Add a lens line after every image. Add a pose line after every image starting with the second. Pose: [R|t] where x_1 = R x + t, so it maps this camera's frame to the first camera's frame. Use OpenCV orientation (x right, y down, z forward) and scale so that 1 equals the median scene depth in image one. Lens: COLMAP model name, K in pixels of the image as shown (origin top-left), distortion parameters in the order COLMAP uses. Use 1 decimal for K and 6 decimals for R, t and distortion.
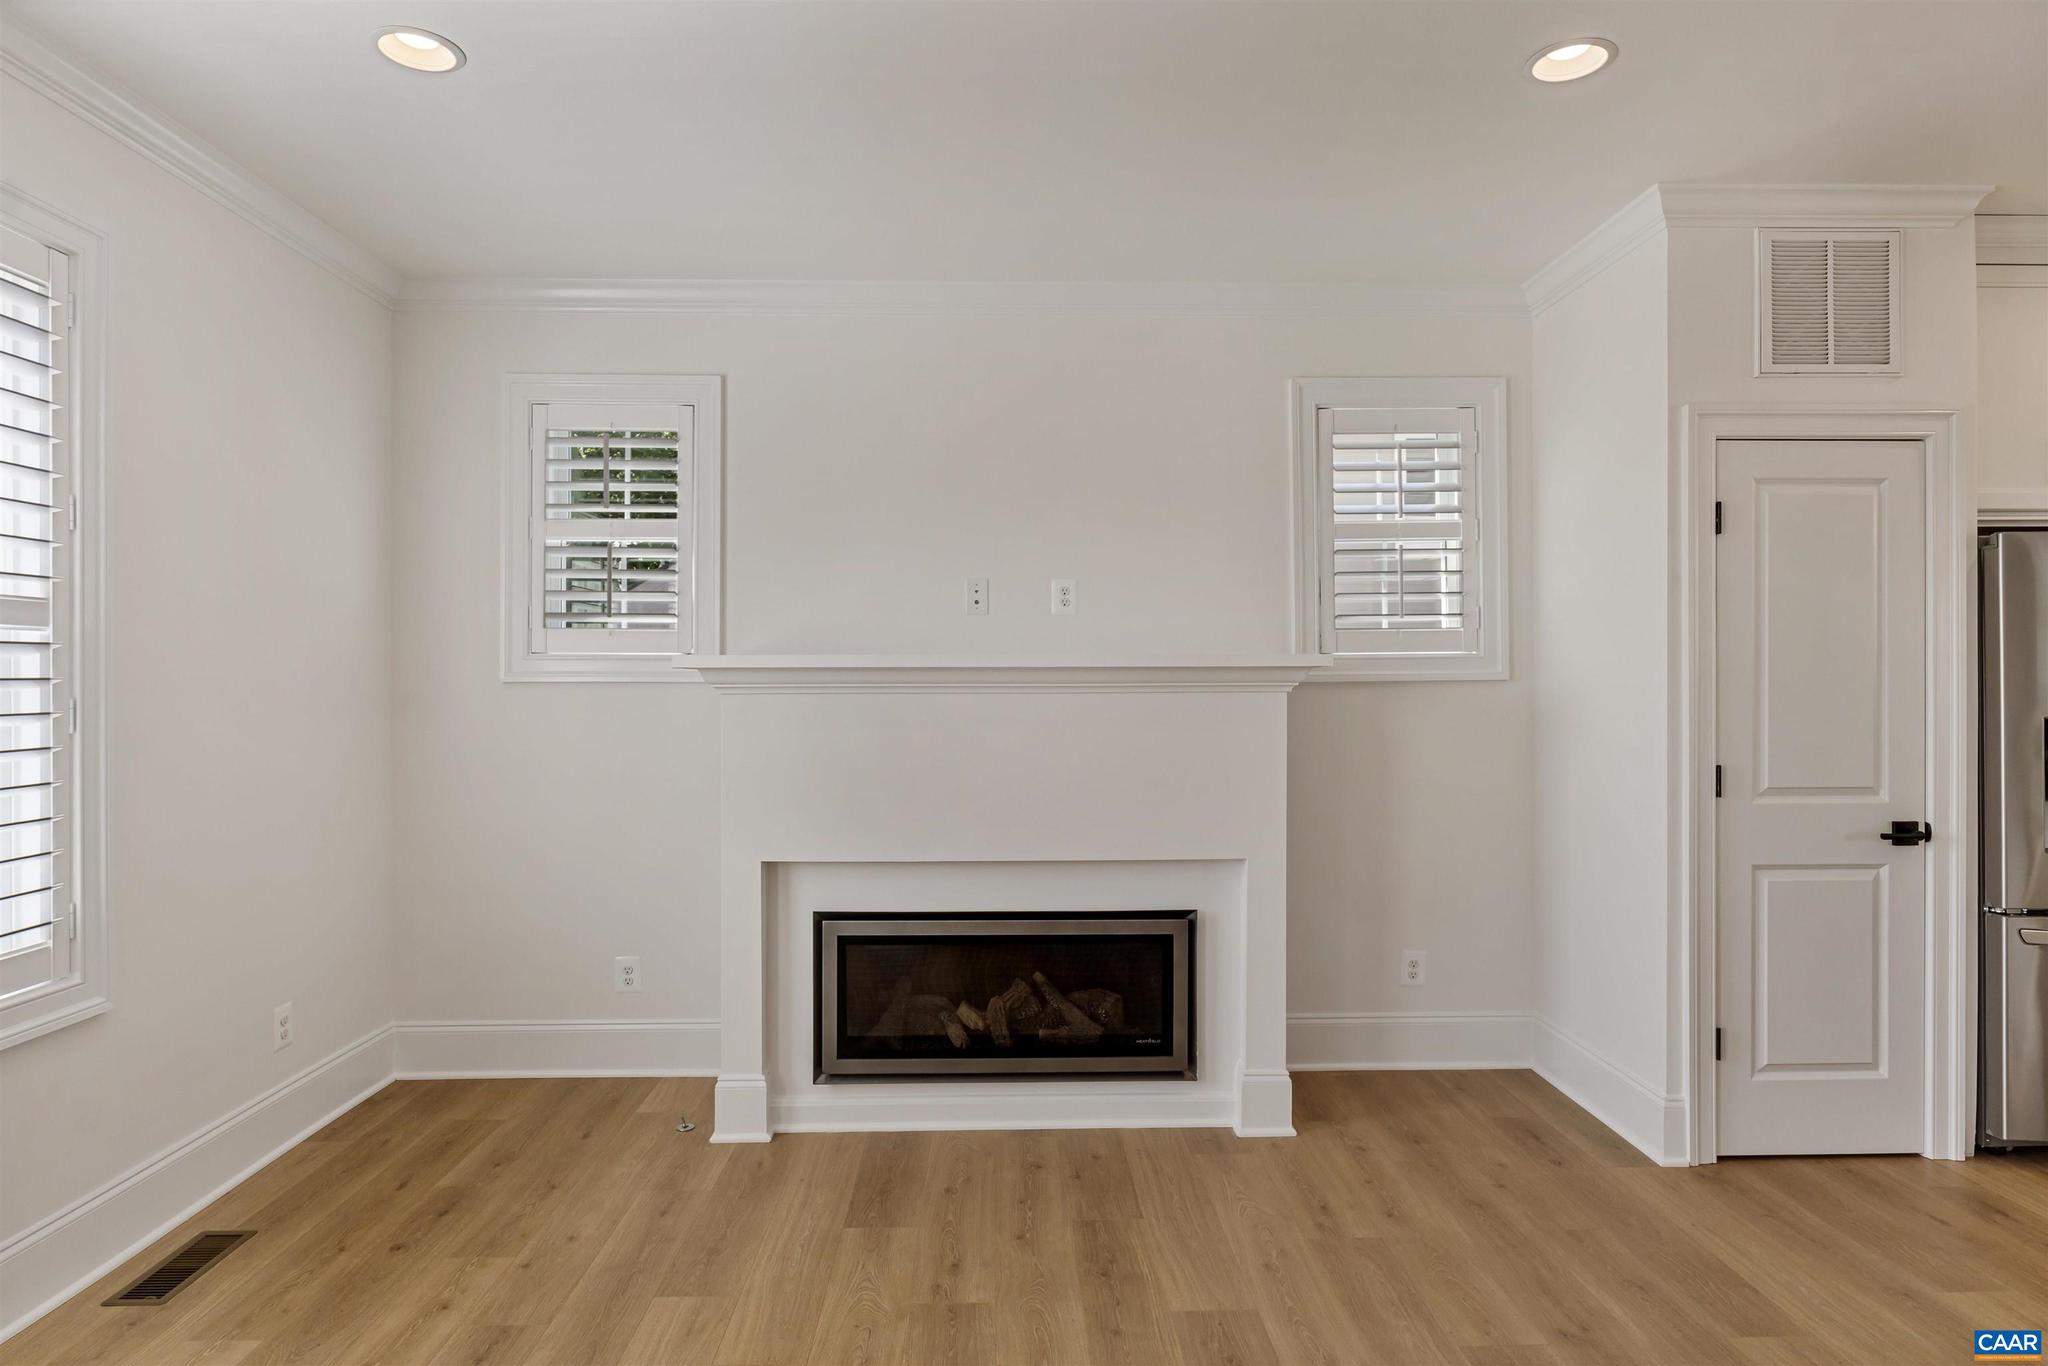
lens RADIAL K [[1097.2, 0, 1100.0], [0, 1097.2, 679.8], [0, 0, 1]] dist [-0.006322, -0.001008]
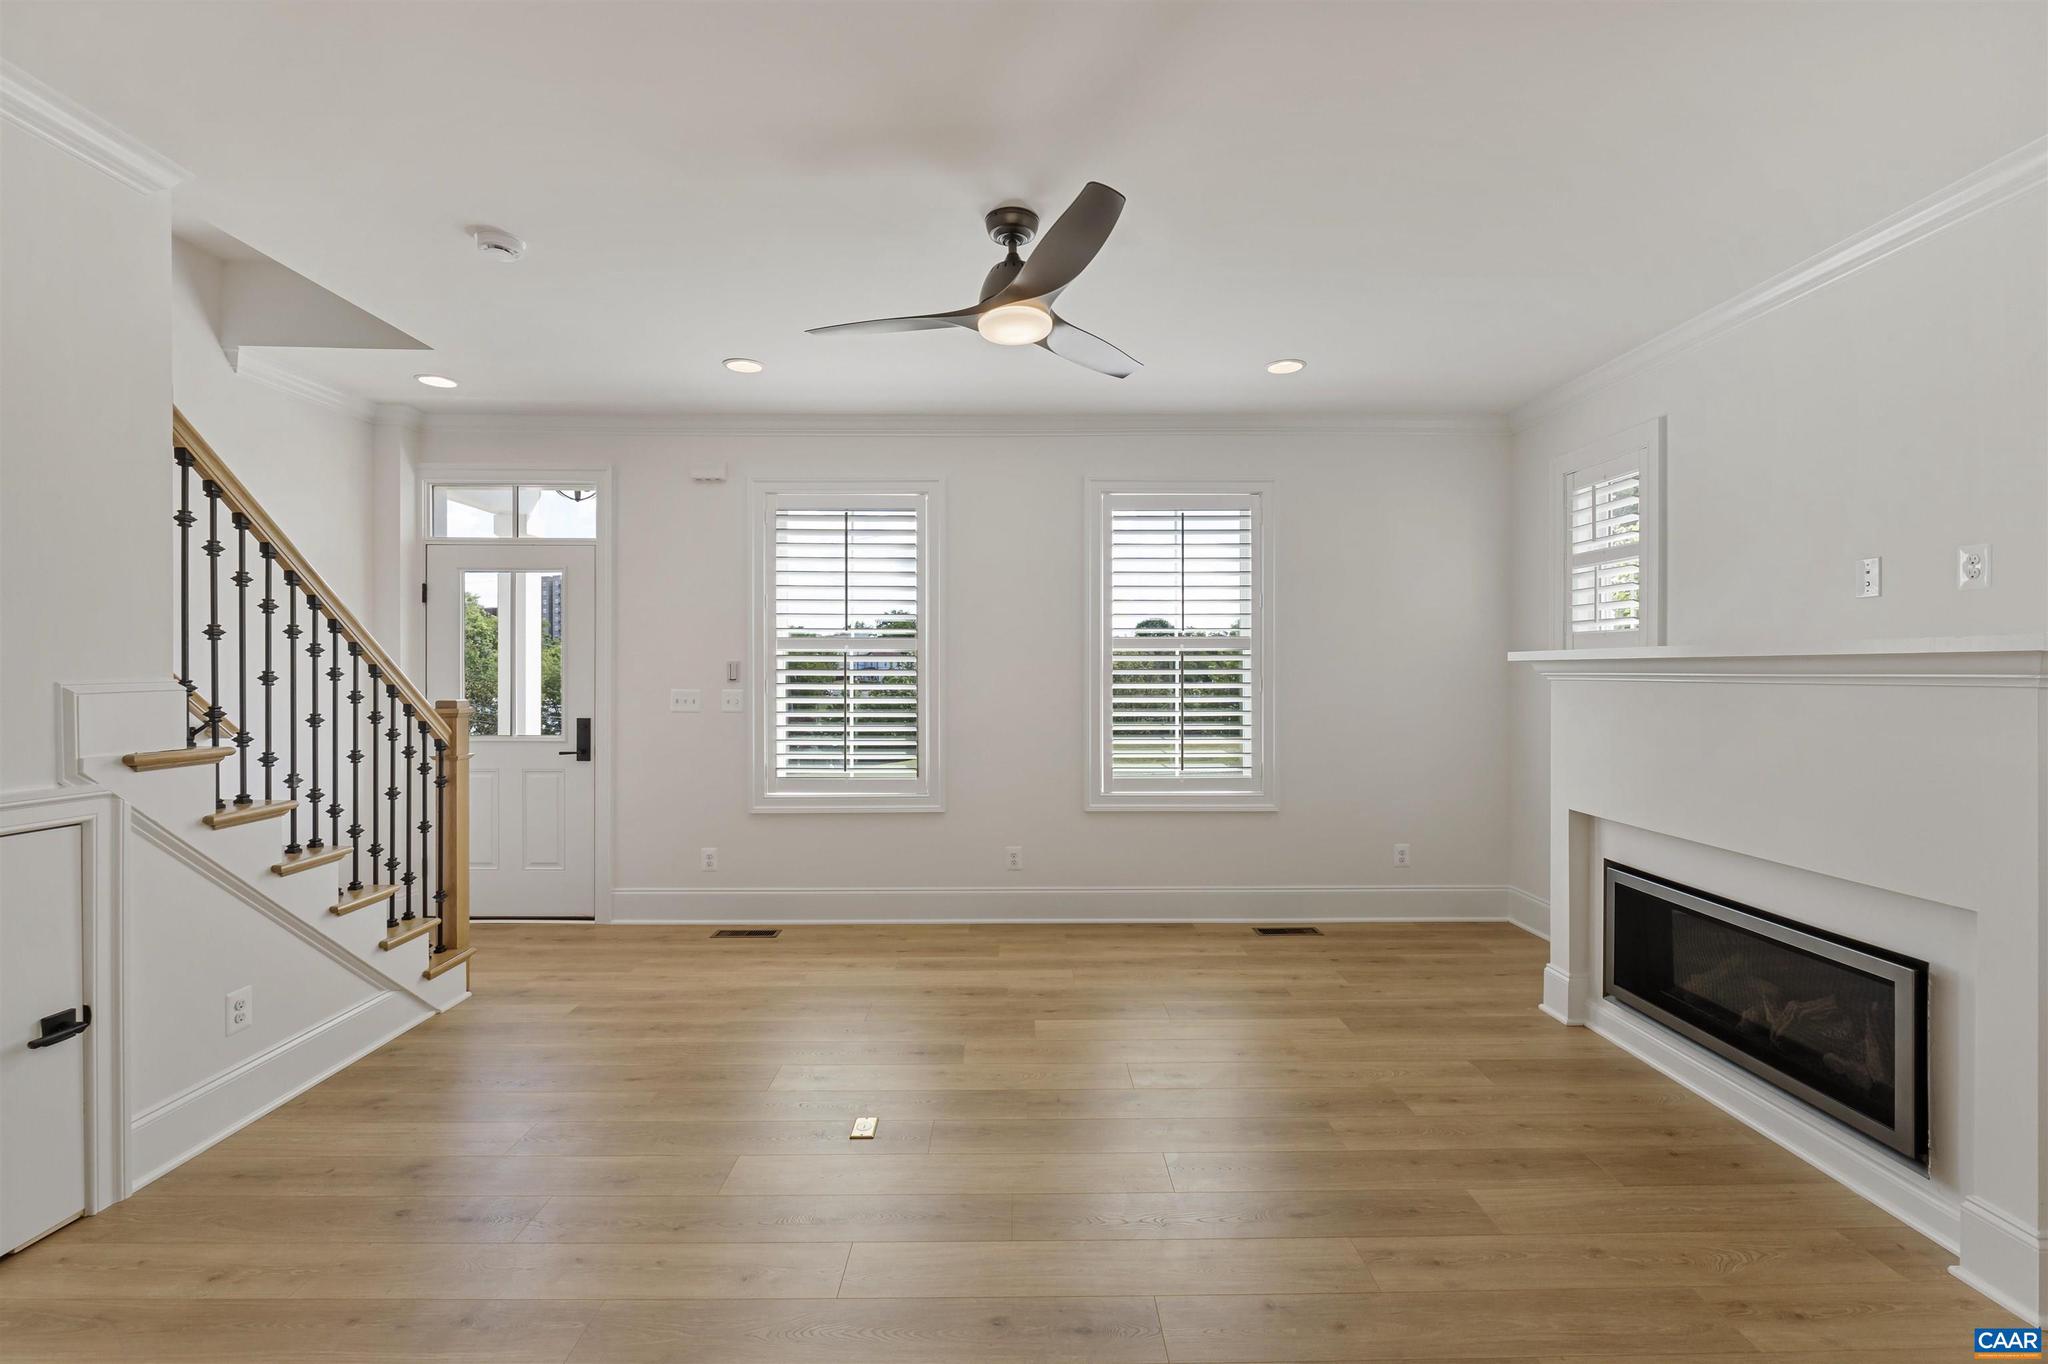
lens RADIAL K [[873.5, 0, 1021.9], [0, 873.5, 671.2], [0, 0, 1]] dist [-0.006509, -0.001202]
pose [[-0.014152, 0.002748, -0.999896, 0.784705], [-0.000203, 0.999996, 0.002751, -0.000182], [0.999900, 0.000242, -0.014151, 0.394702]]
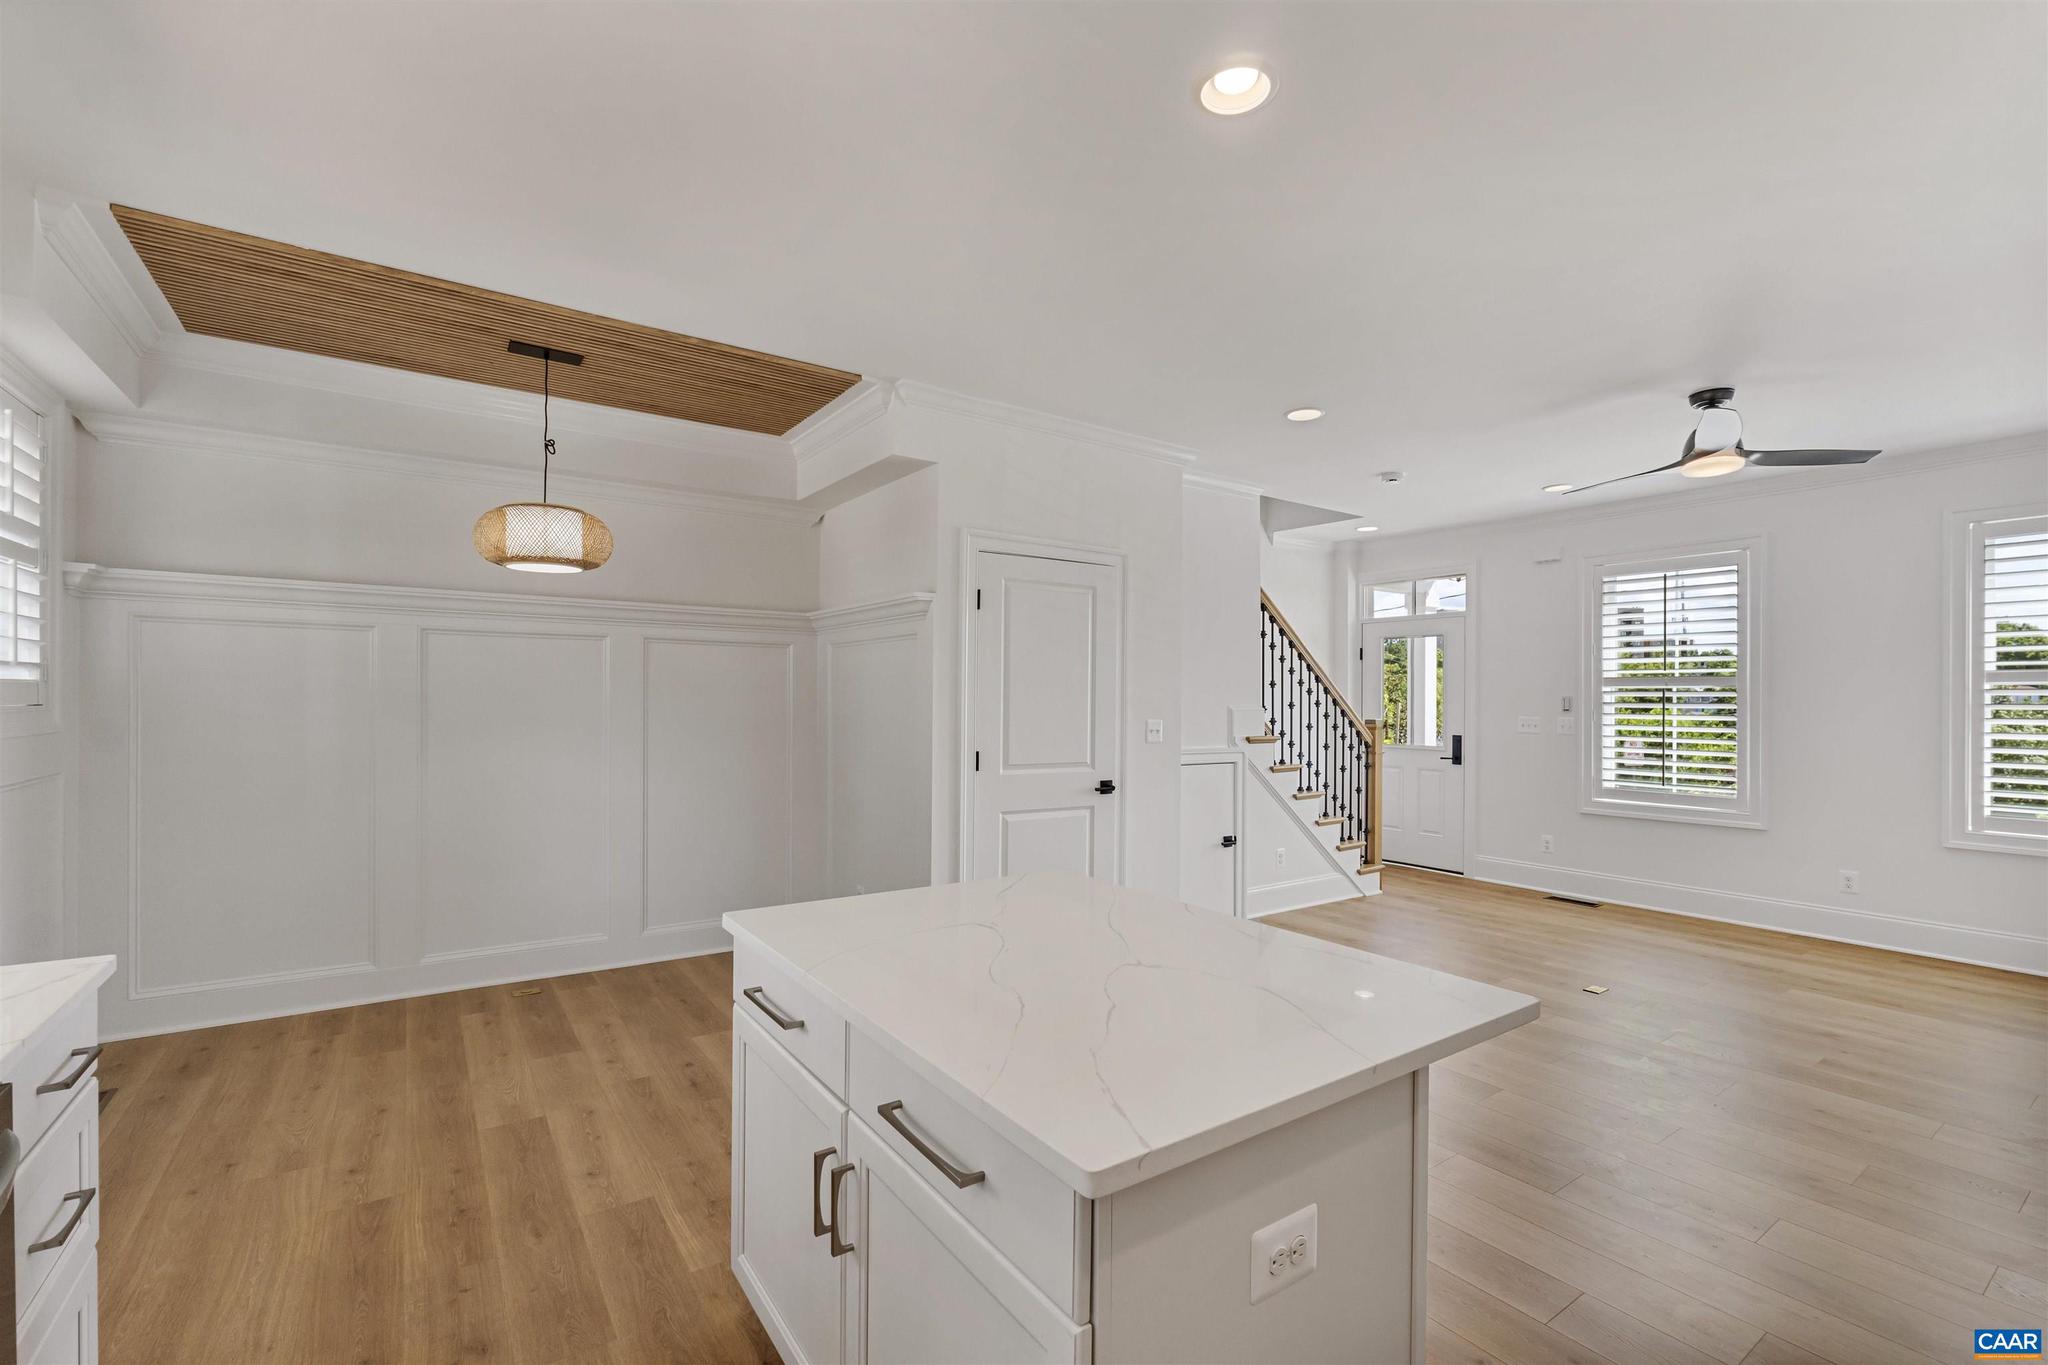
lens RADIAL K [[873.5, 0, 1025.4], [0, 873.5, 697.5], [0, 0, 1]] dist [-0.006509, -0.001202]
pose [[-0.836348, -0.003352, -0.548189, 1.420170], [-0.003163, 0.999994, -0.001289, -0.003263], [0.548190, 0.000655, -0.836353, 0.870420]]
